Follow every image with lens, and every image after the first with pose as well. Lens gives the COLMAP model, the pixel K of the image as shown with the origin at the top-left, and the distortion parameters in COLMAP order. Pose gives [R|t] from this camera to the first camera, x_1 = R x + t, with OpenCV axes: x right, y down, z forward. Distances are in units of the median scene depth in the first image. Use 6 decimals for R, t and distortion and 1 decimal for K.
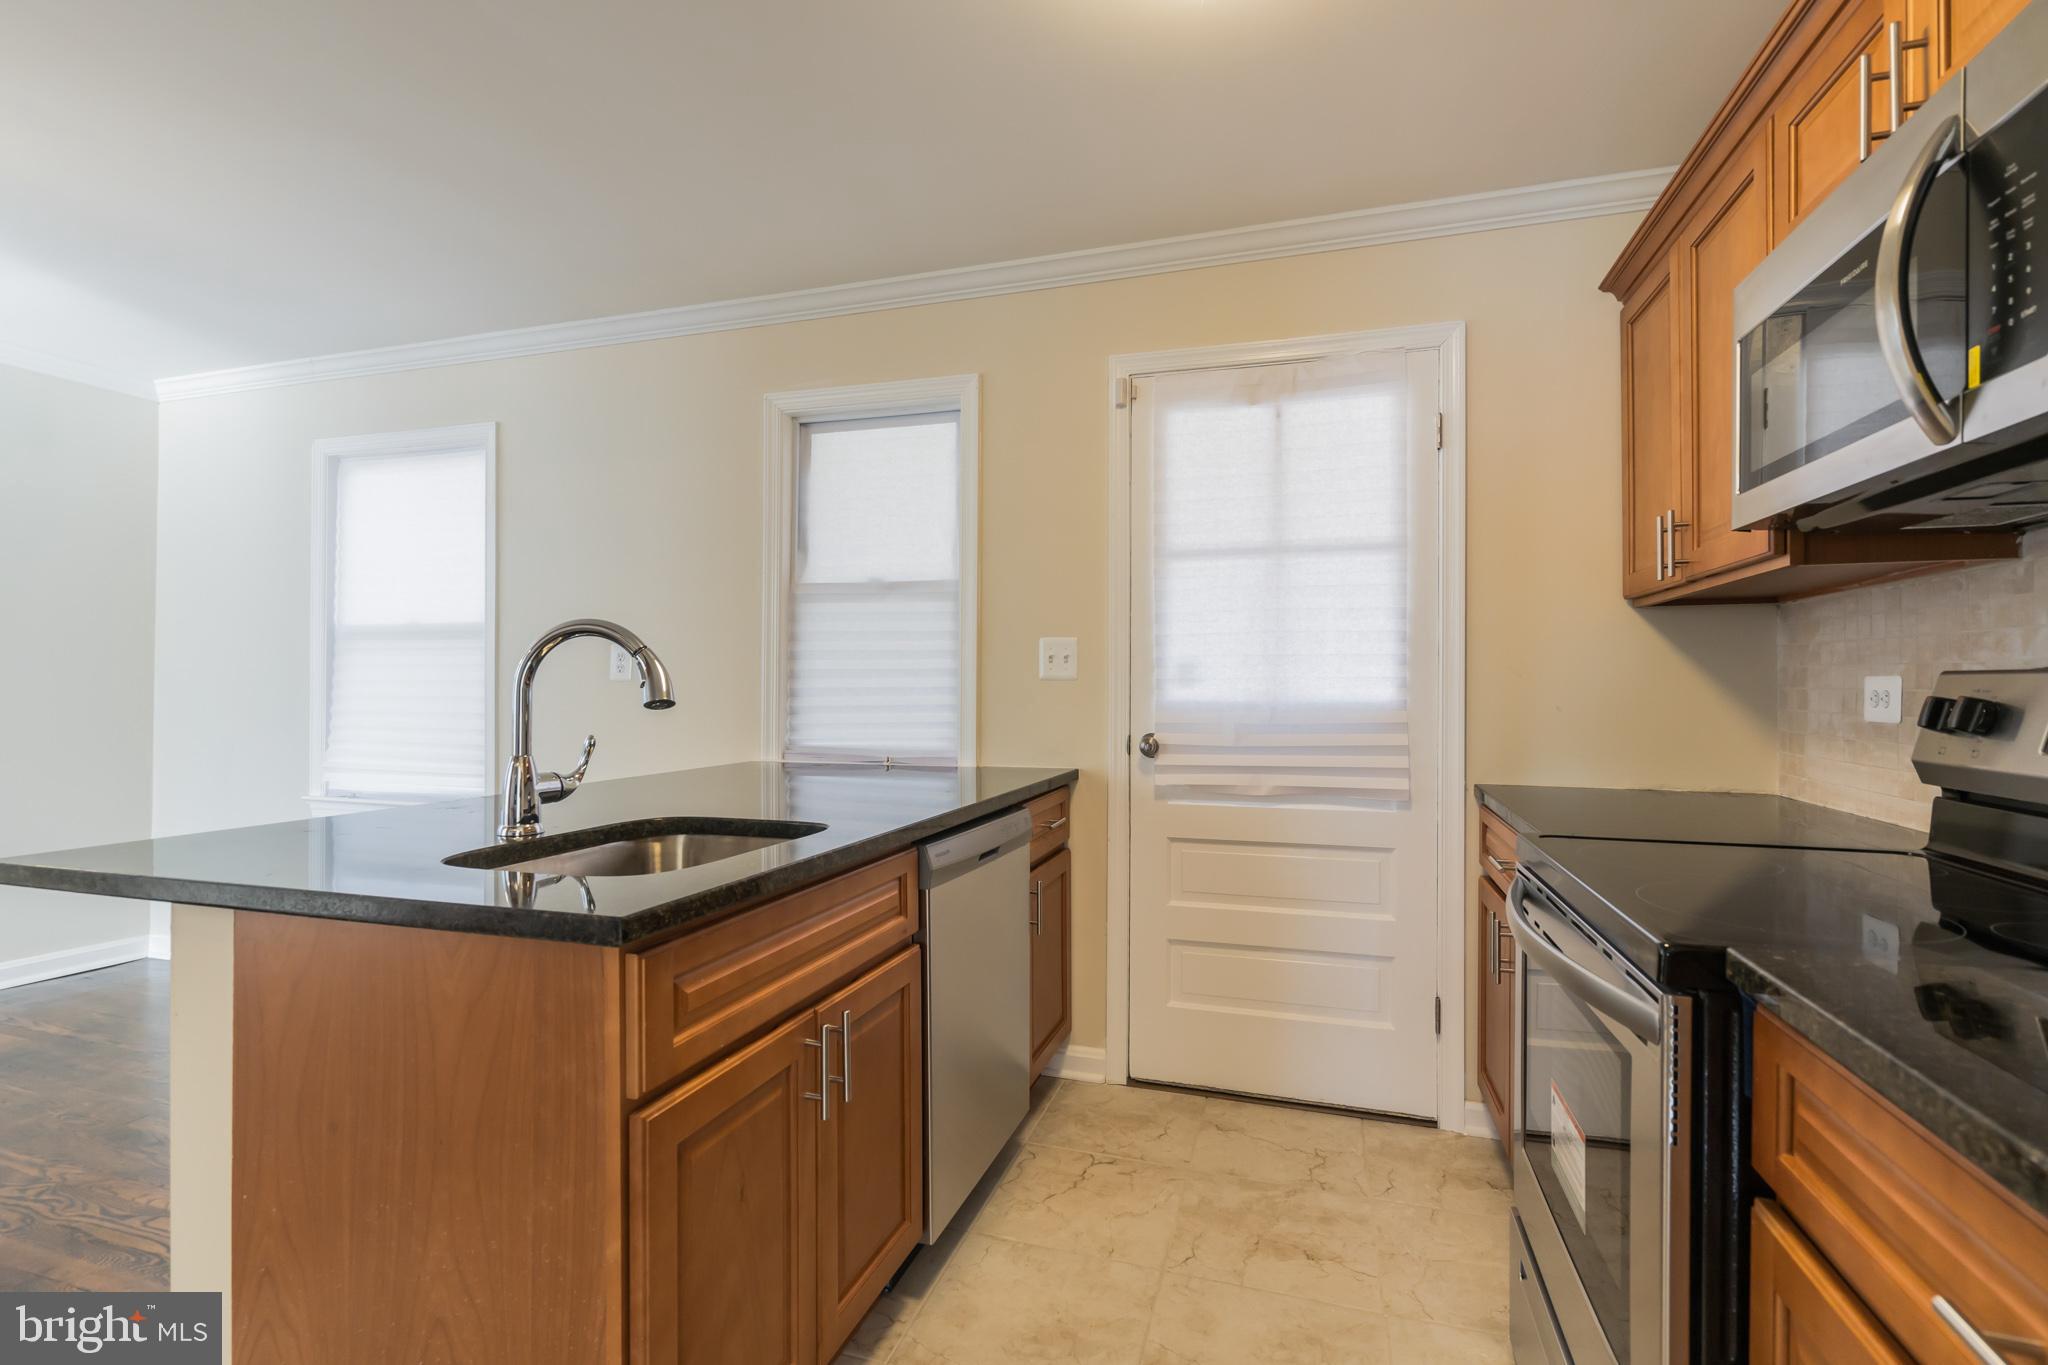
lens RADIAL K [[928.4, 0, 1034.4], [0, 928.4, 678.7], [0, 0, 1]] dist [-0.009293, 0.003513]
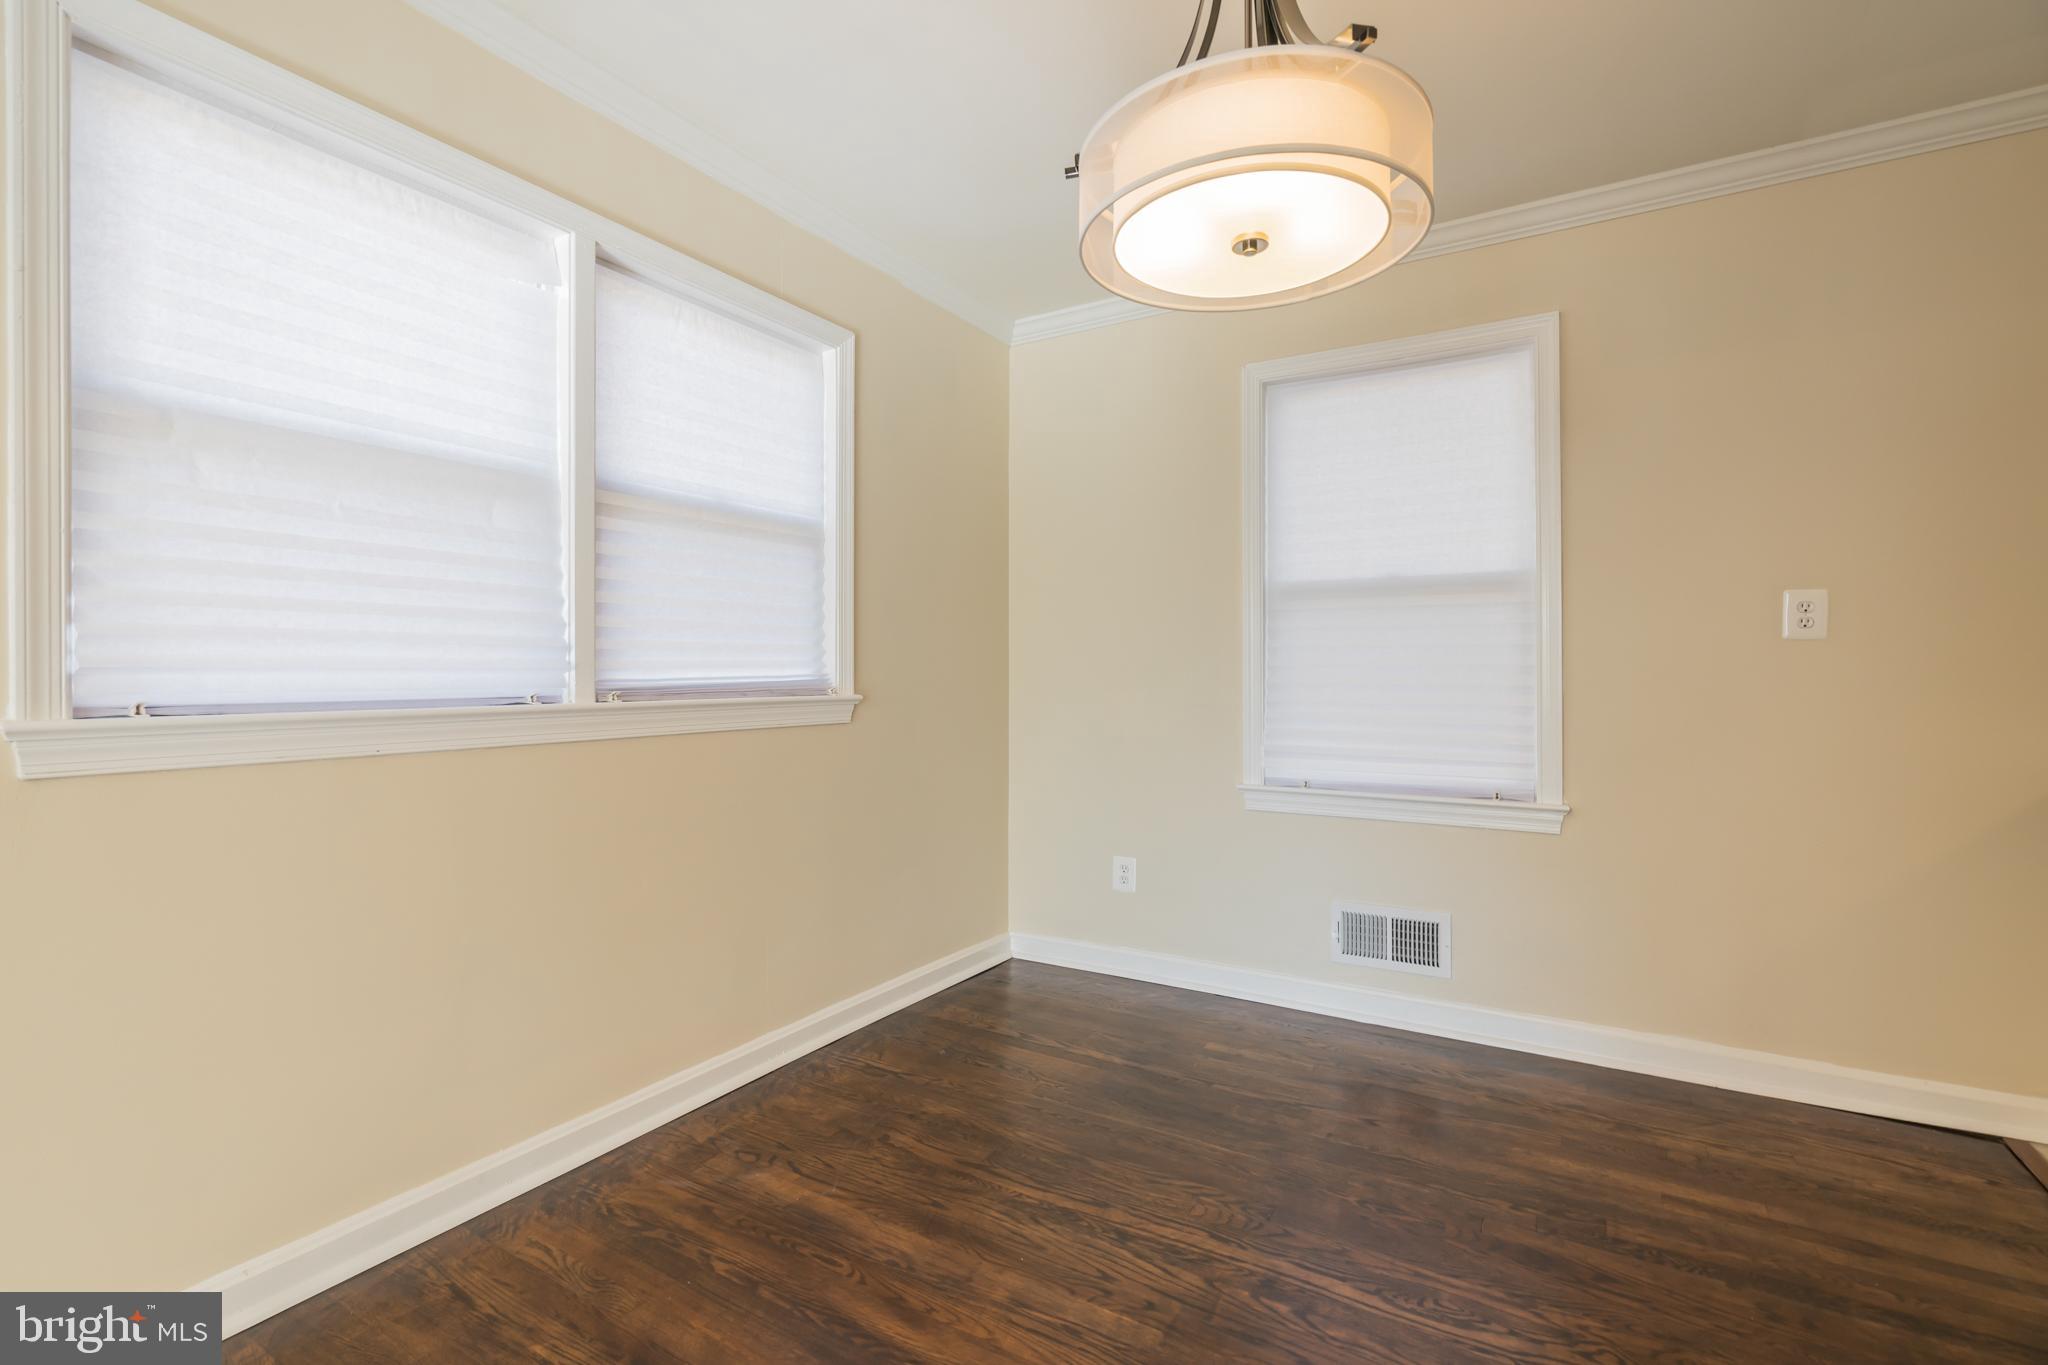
lens RADIAL K [[928.4, 0, 1028.9], [0, 928.4, 666.2], [0, 0, 1]] dist [-0.009293, 0.003513]
pose [[0.970143, -0.011477, -0.242260, -1.052367], [0.012750, 0.999912, 0.003689, 0.016586], [0.242196, -0.006668, 0.970204, 0.171664]]
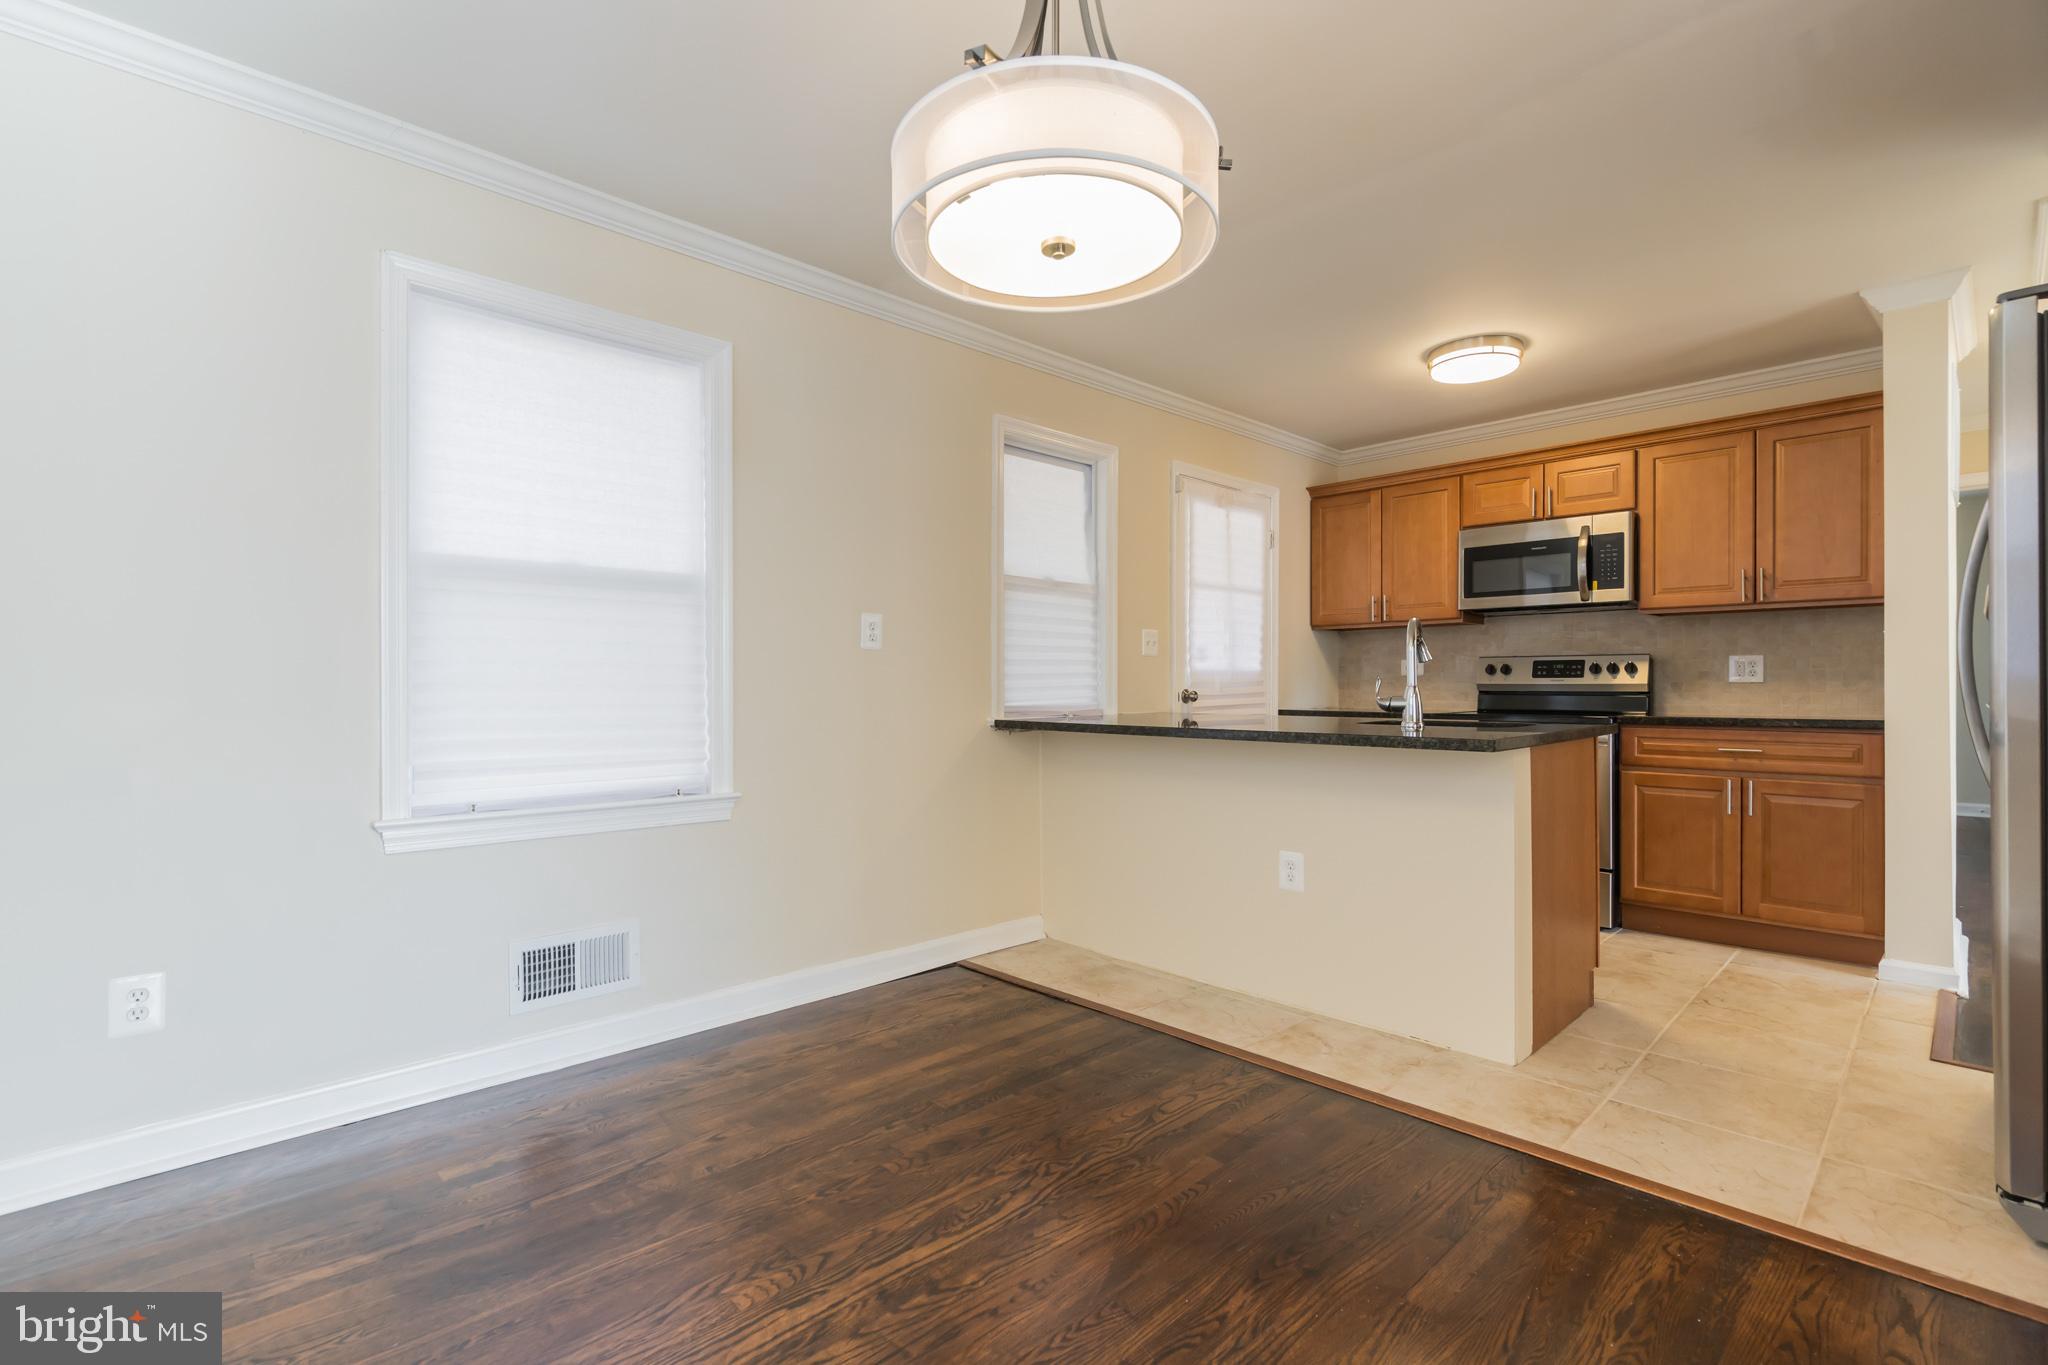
lens RADIAL K [[928.4, 0, 992.5], [0, 928.4, 683.7], [0, 0, 1]] dist [-0.009293, 0.003513]
pose [[0.502114, -0.004215, 0.864791, -1.531220], [-0.003793, 0.999968, 0.007076, 0.038958], [-0.864793, -0.006834, 0.502082, 0.457093]]
